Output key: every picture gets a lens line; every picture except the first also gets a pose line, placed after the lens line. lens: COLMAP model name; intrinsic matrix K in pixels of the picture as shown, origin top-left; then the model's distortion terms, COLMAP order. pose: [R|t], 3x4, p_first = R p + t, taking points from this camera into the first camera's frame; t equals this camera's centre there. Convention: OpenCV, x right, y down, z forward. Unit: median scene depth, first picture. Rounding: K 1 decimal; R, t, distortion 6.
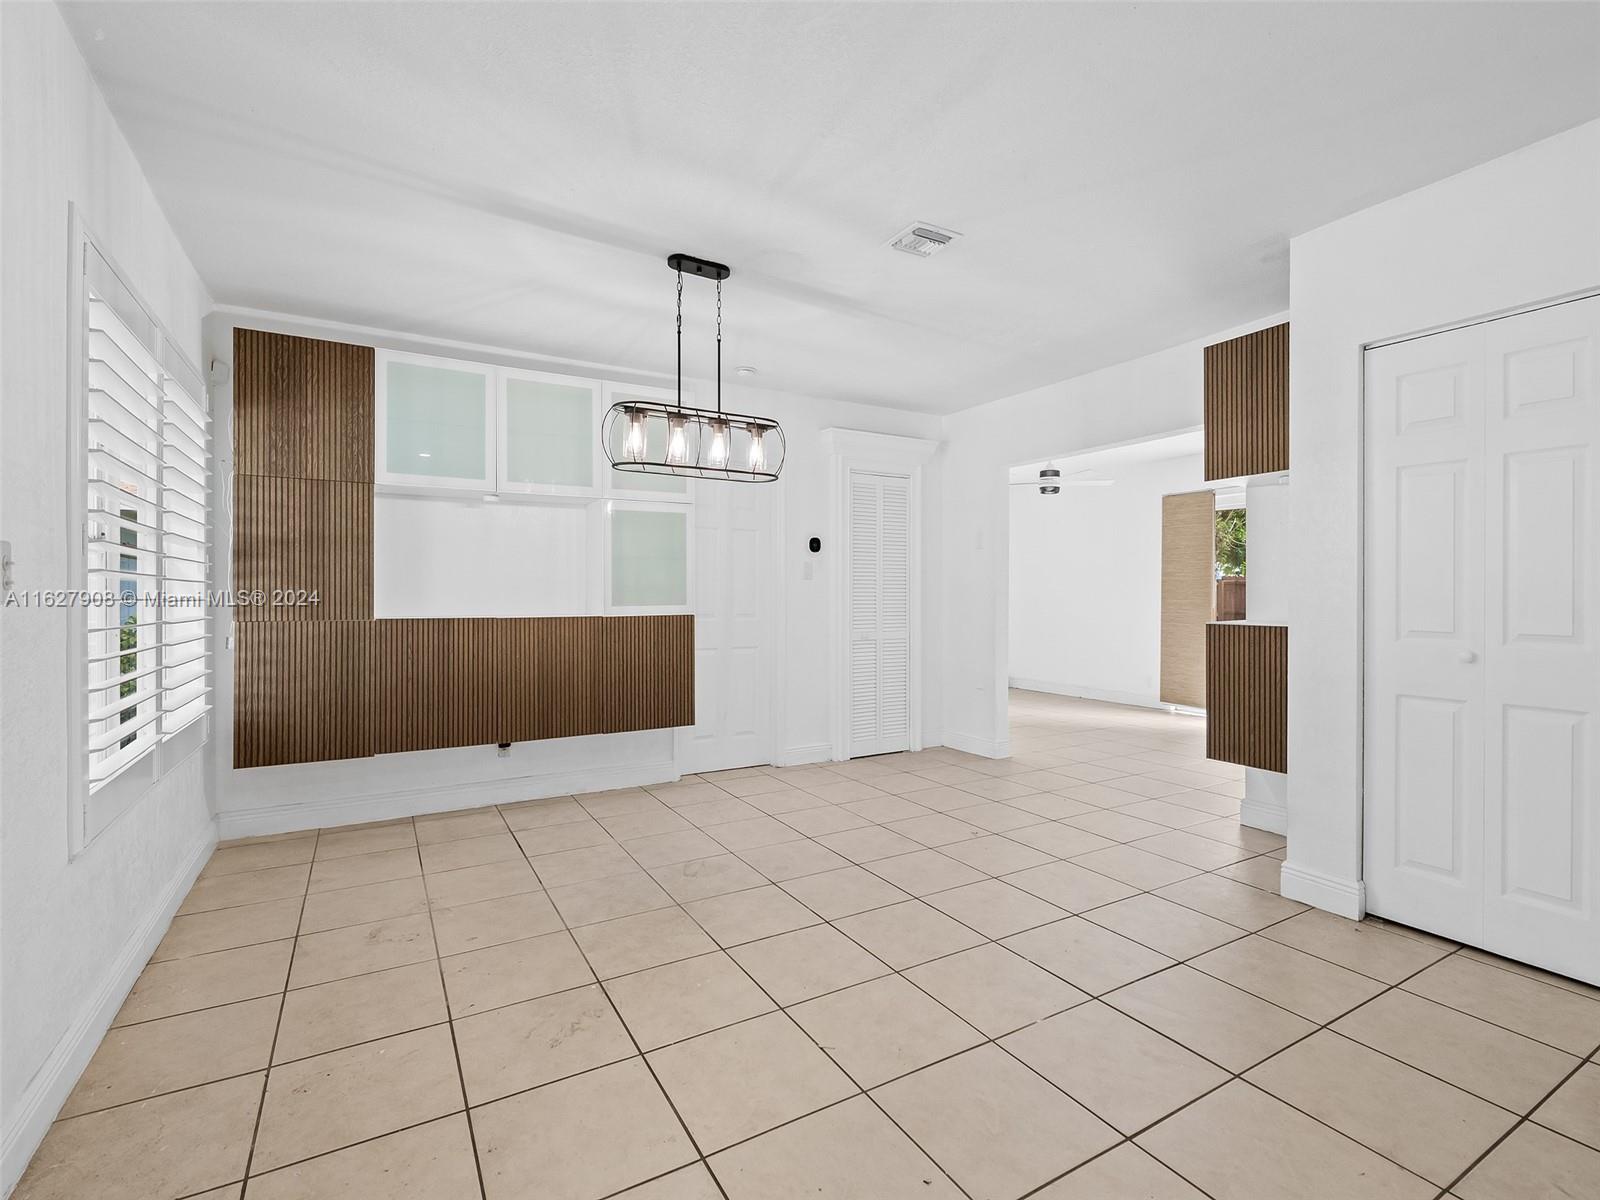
lens RADIAL K [[754.8, 0, 807.3], [0, 754.8, 591.7], [0, 0, 1]] dist [0.003189, 0.000355]
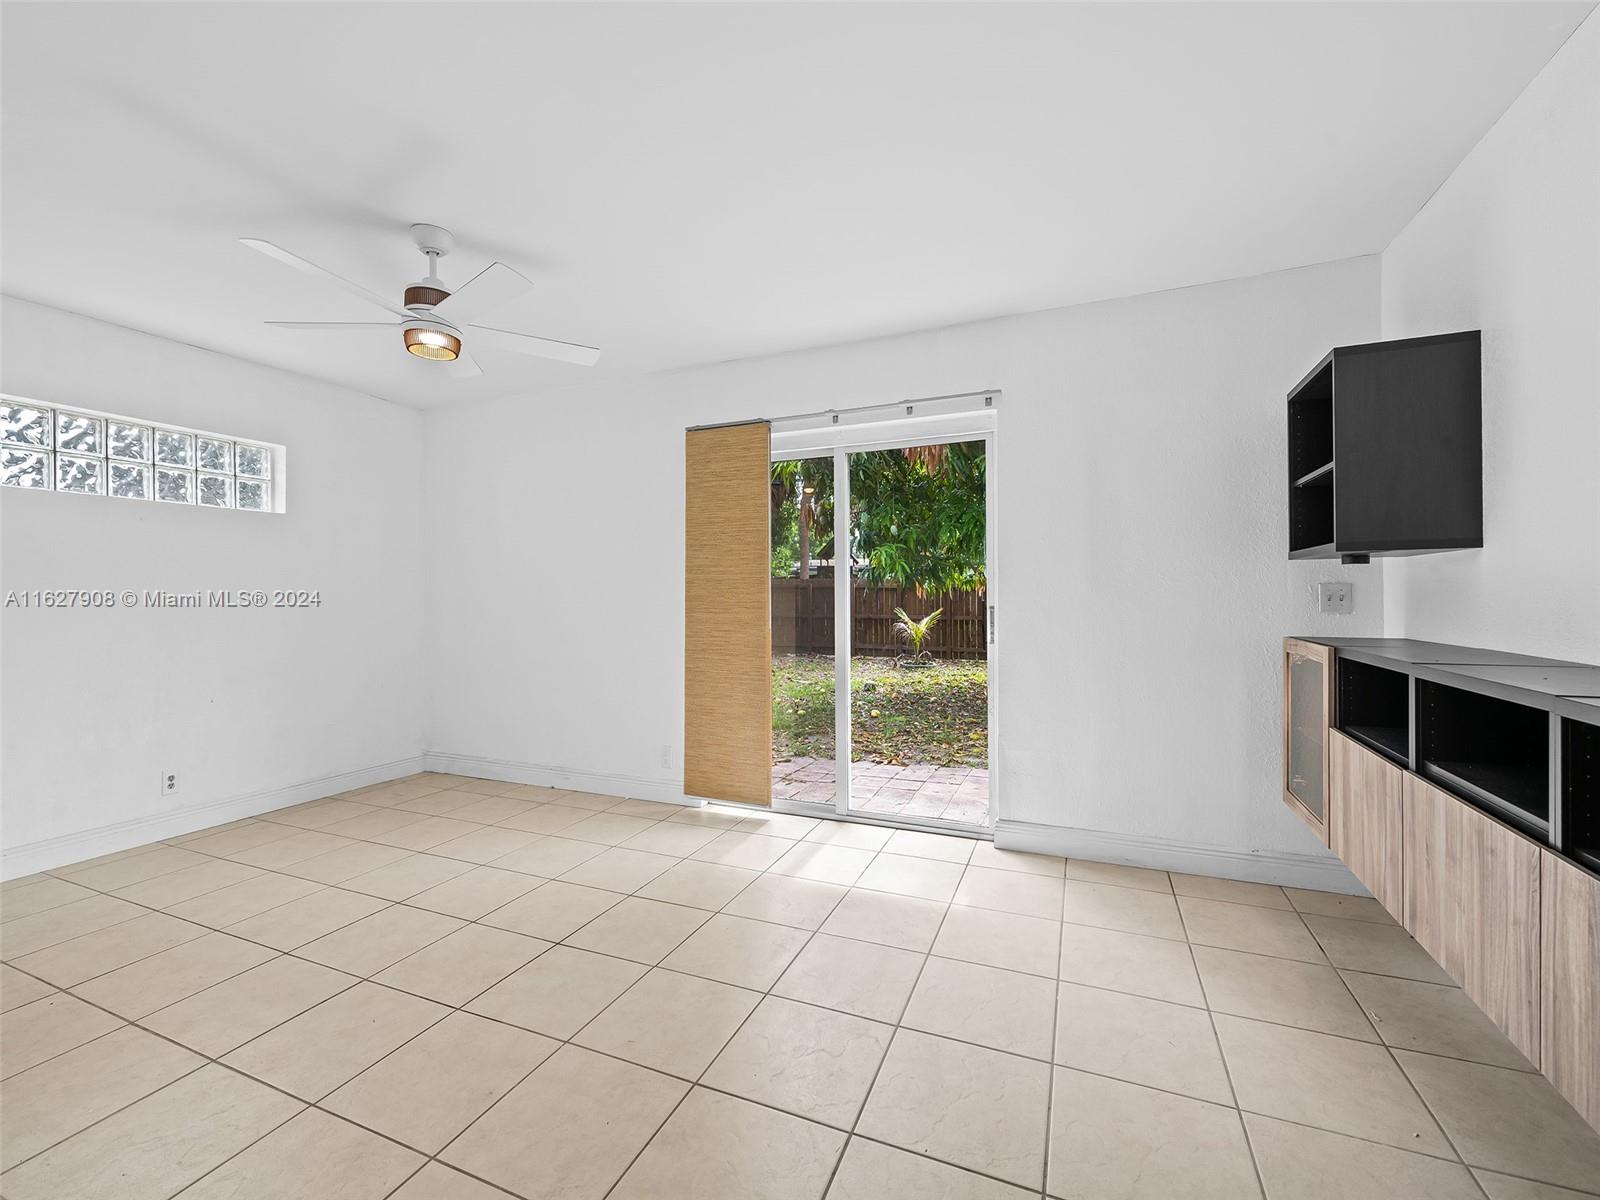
lens RADIAL K [[659.5, 0, 802.7], [0, 659.5, 595.5], [0, 0, 1]] dist [0.004212, -0.001305]
pose [[0.807492, -0.002874, 0.589872, 0.535651], [0.003175, 0.999995, 0.000527, -0.006821], [-0.589871, 0.001447, 0.807497, 1.185330]]
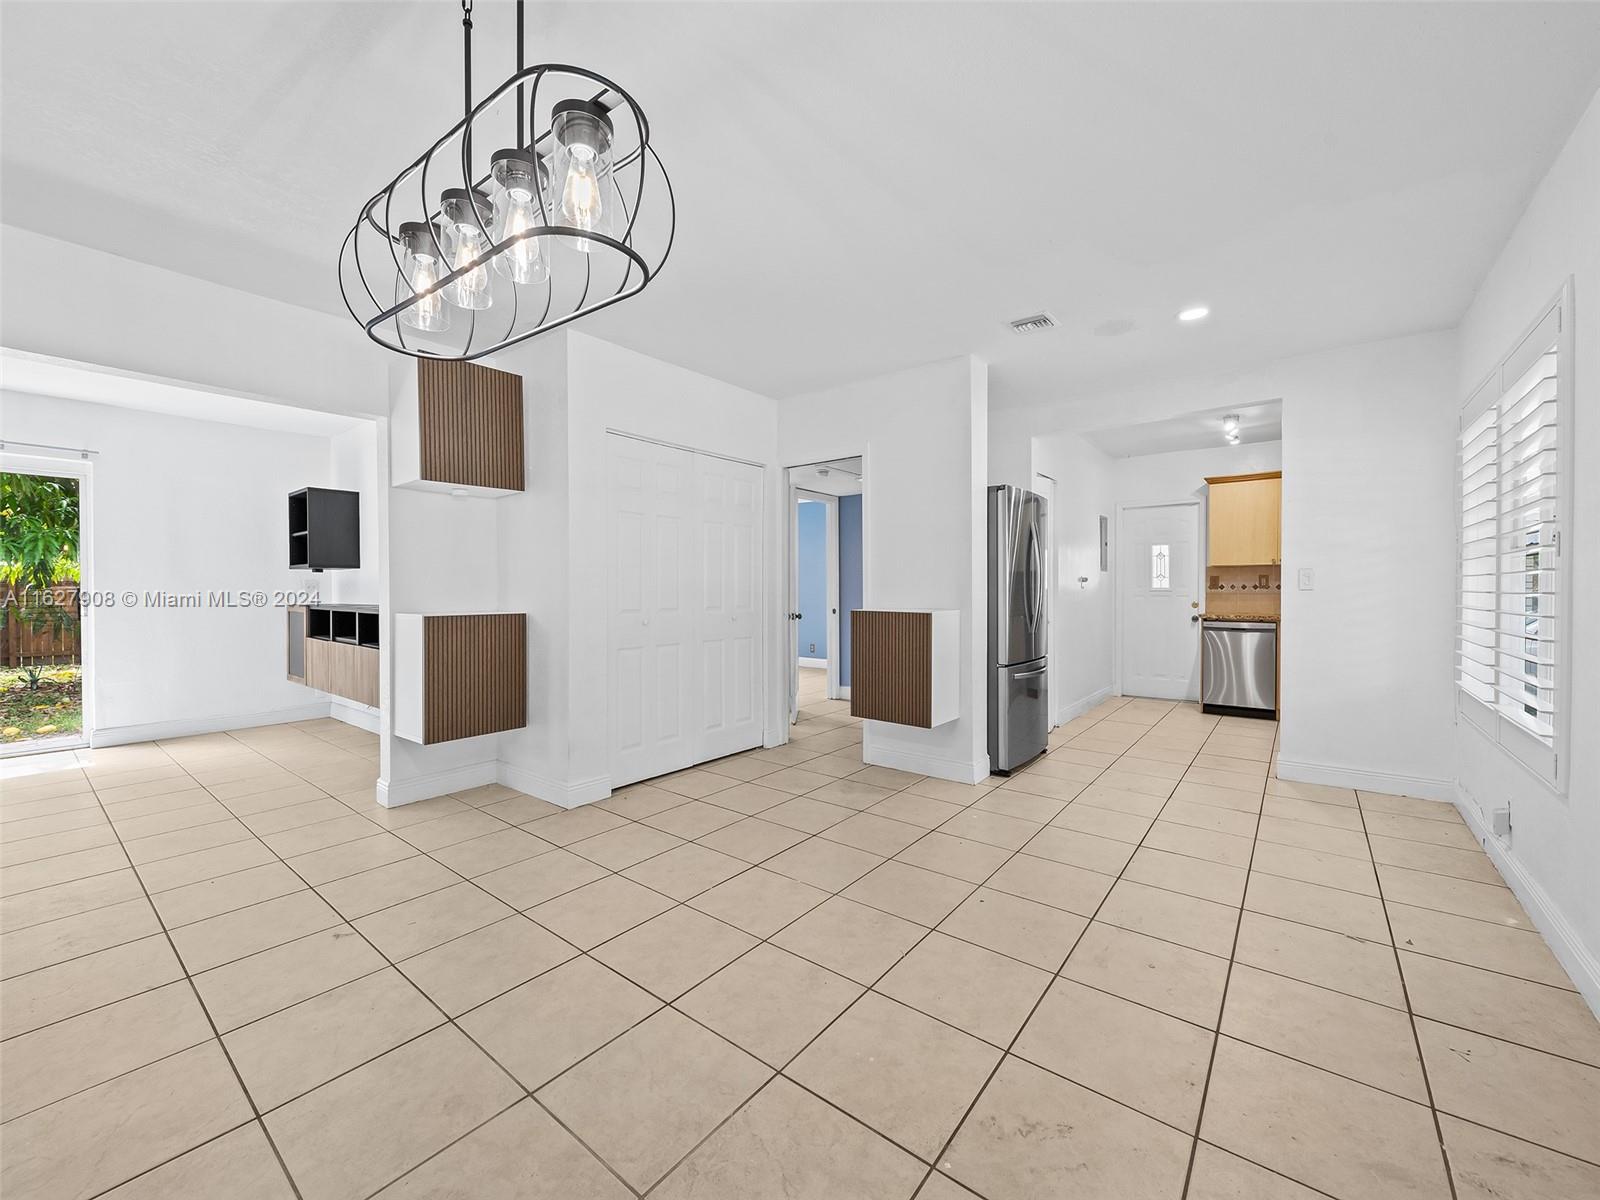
lens RADIAL K [[633.5, 0, 802.0], [0, 633.5, 594.7], [0, 0, 1]] dist [-0.001150, -0.000484]
pose [[-0.368534, -0.007947, 0.929580, -0.493060], [-0.000259, 0.999964, 0.008446, 0.005032], [-0.929614, 0.002872, -0.368523, 0.865639]]
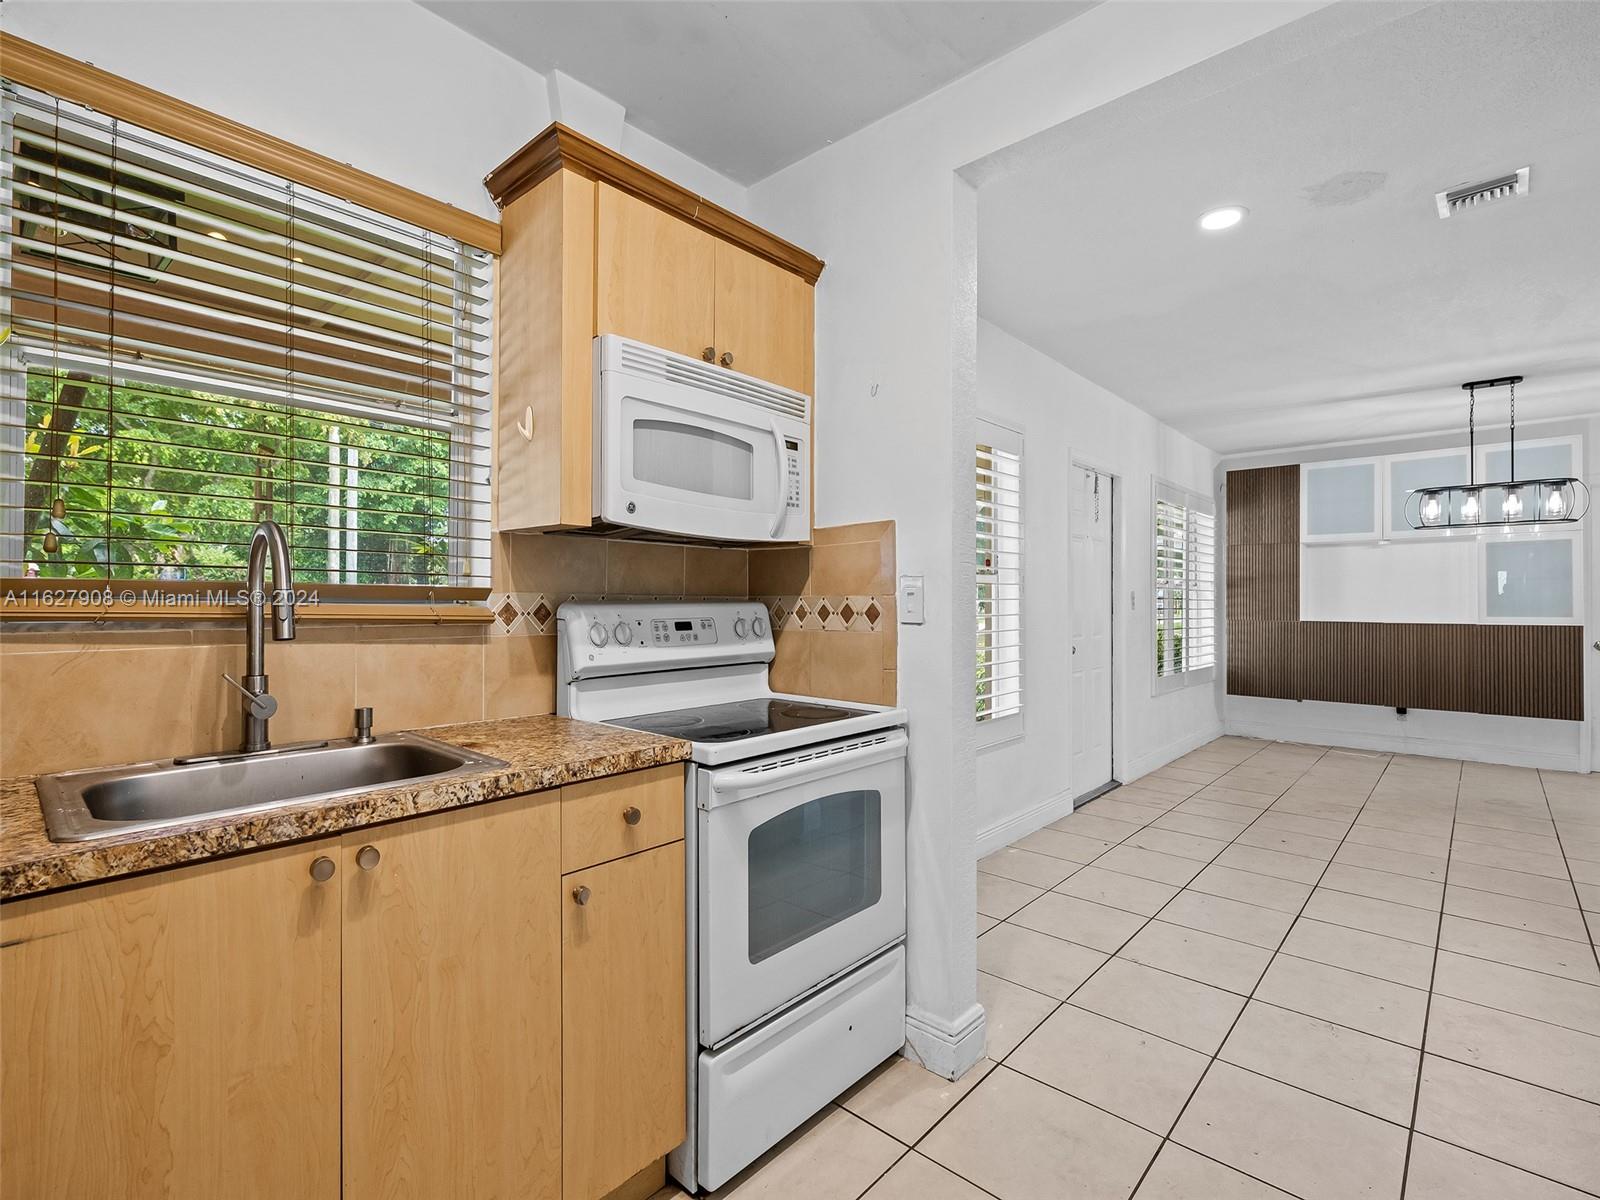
lens RADIAL K [[754.8, 0, 799.4], [0, 754.8, 602.1], [0, 0, 1]] dist [0.003189, 0.000355]
pose [[0.303152, 0.000795, -0.952942, 0.732436], [0.002288, 0.999996, 0.001562, -0.012757], [0.952940, -0.002654, 0.303149, -0.618034]]
